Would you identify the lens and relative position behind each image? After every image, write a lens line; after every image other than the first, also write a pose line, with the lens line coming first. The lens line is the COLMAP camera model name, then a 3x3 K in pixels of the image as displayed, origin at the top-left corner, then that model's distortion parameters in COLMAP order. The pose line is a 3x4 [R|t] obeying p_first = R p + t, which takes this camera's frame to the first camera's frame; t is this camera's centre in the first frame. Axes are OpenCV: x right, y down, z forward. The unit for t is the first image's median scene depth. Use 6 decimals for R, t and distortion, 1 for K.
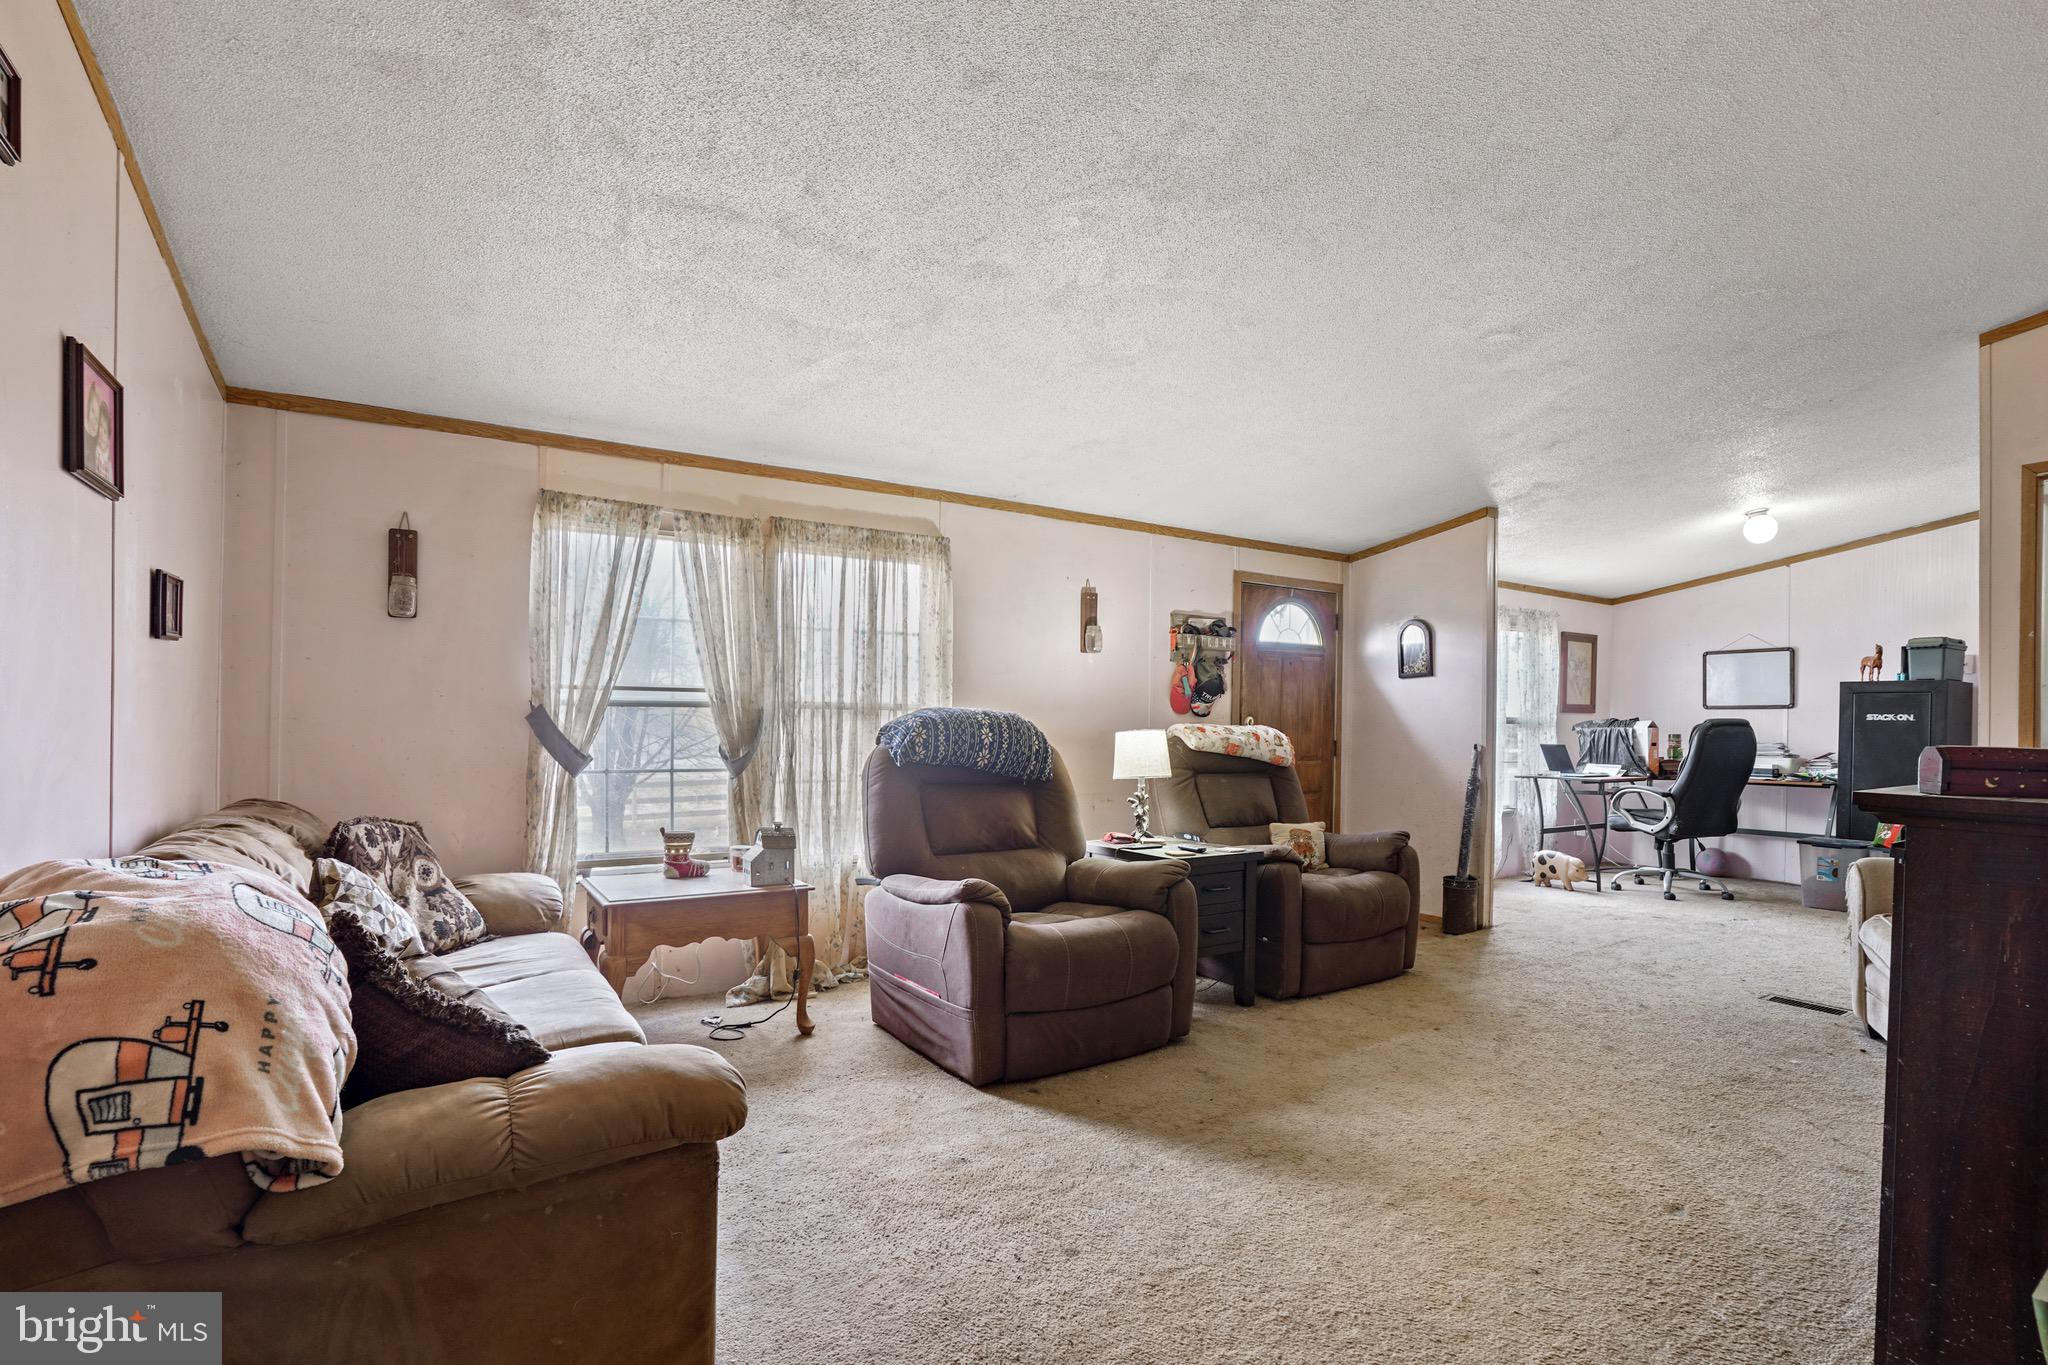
lens RADIAL K [[988.9, 0, 1051.6], [0, 988.9, 733.2], [0, 0, 1]] dist [-0.003899, 0.003293]
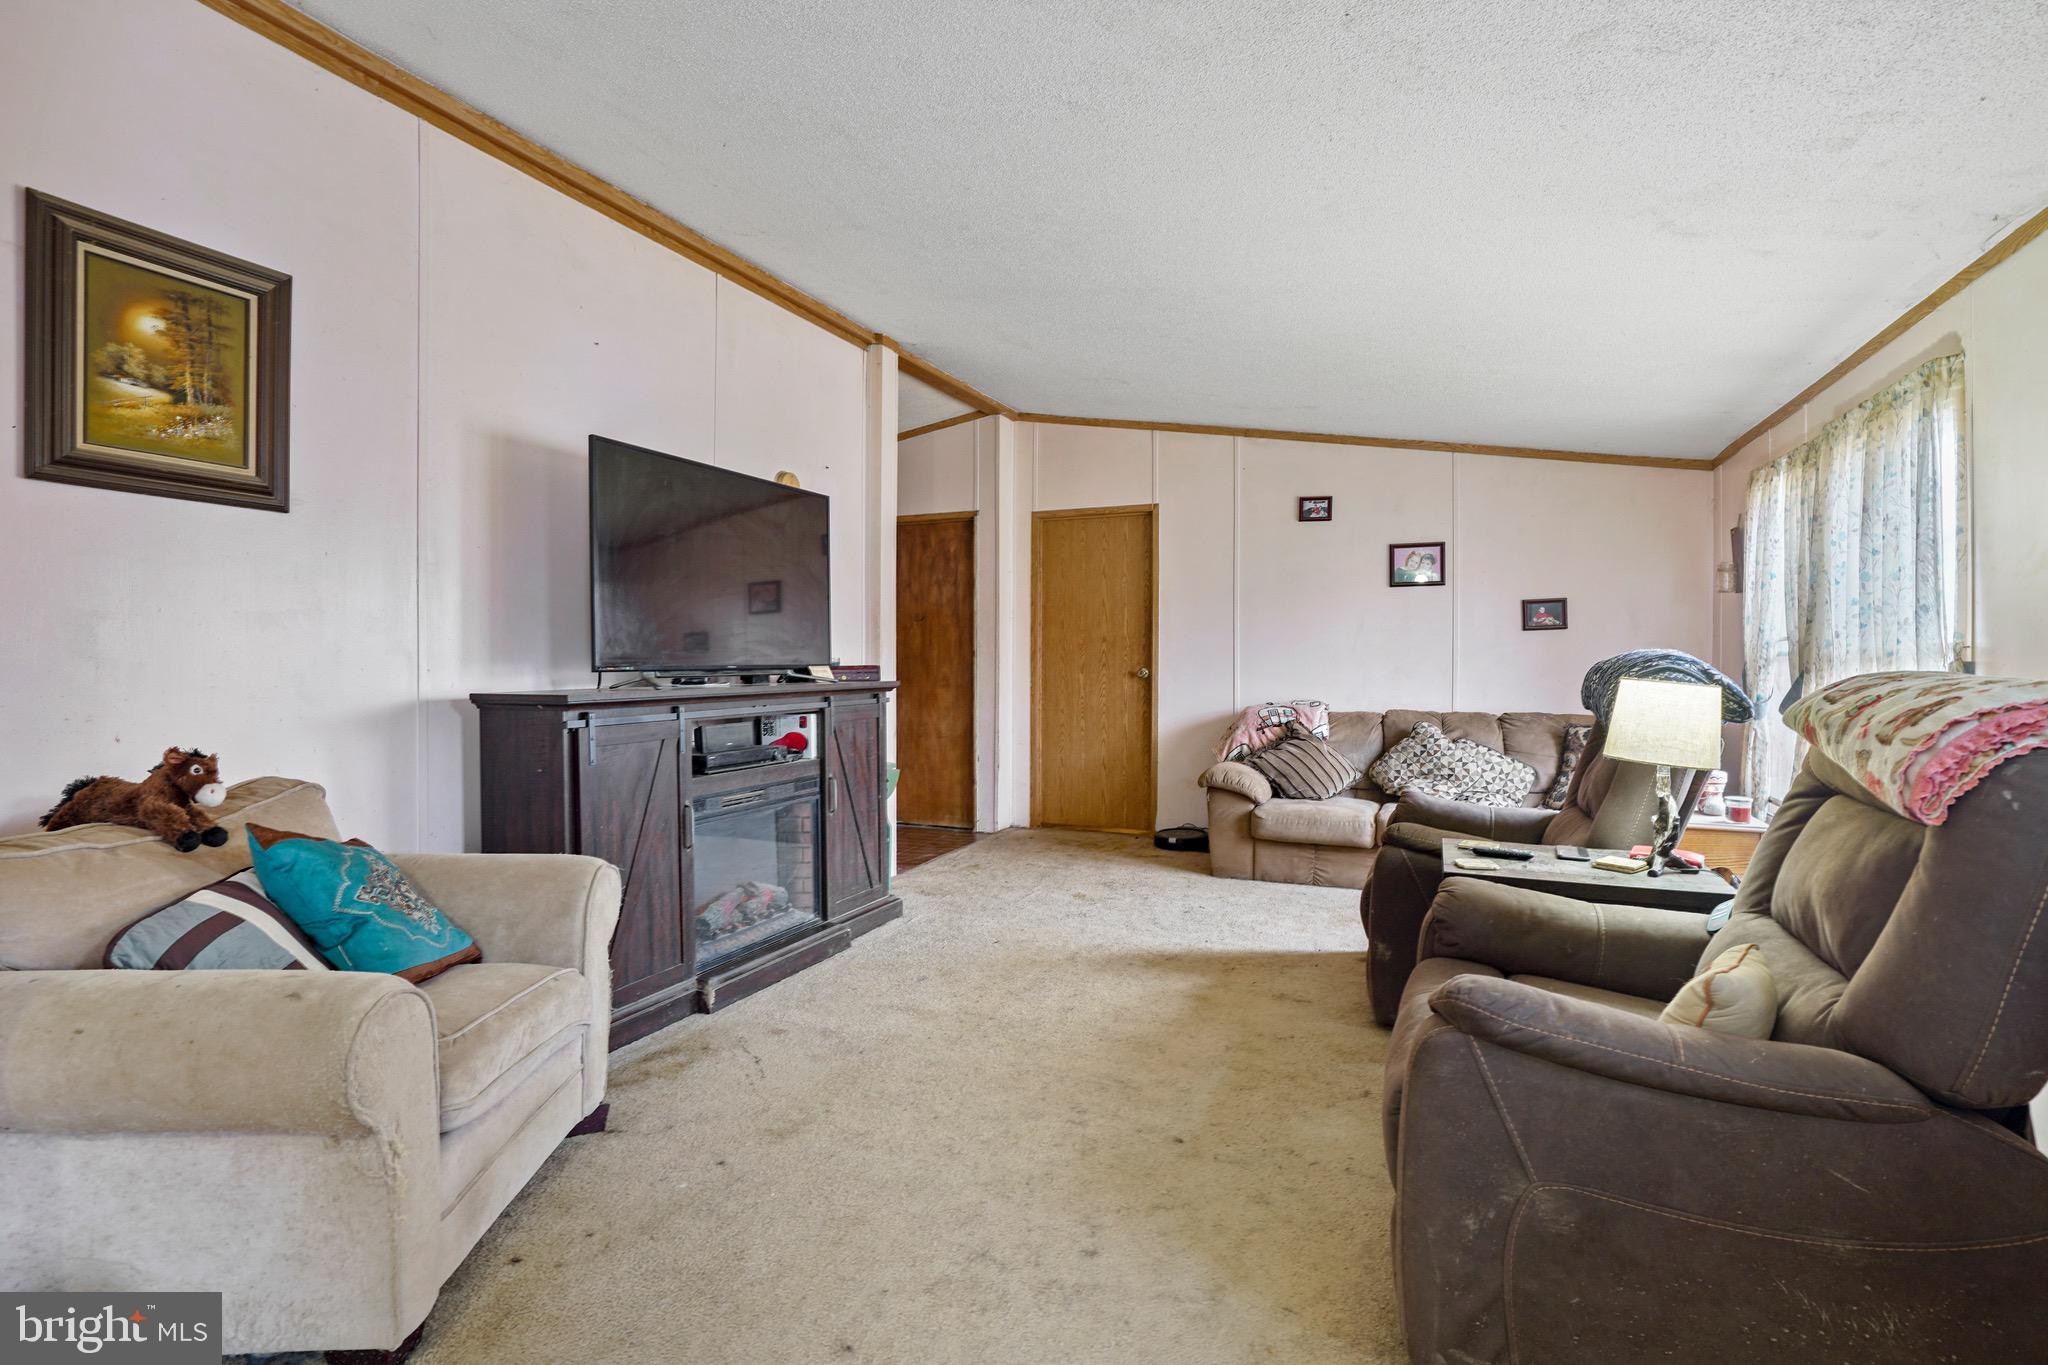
lens RADIAL K [[988.9, 0, 1028.6], [0, 988.9, 660.4], [0, 0, 1]] dist [-0.003899, 0.003293]
pose [[-0.848504, -0.007685, -0.529133, 0.946892], [-0.016780, 0.999782, 0.012386, -0.020184], [0.528923, 0.019389, -0.848448, 1.727432]]
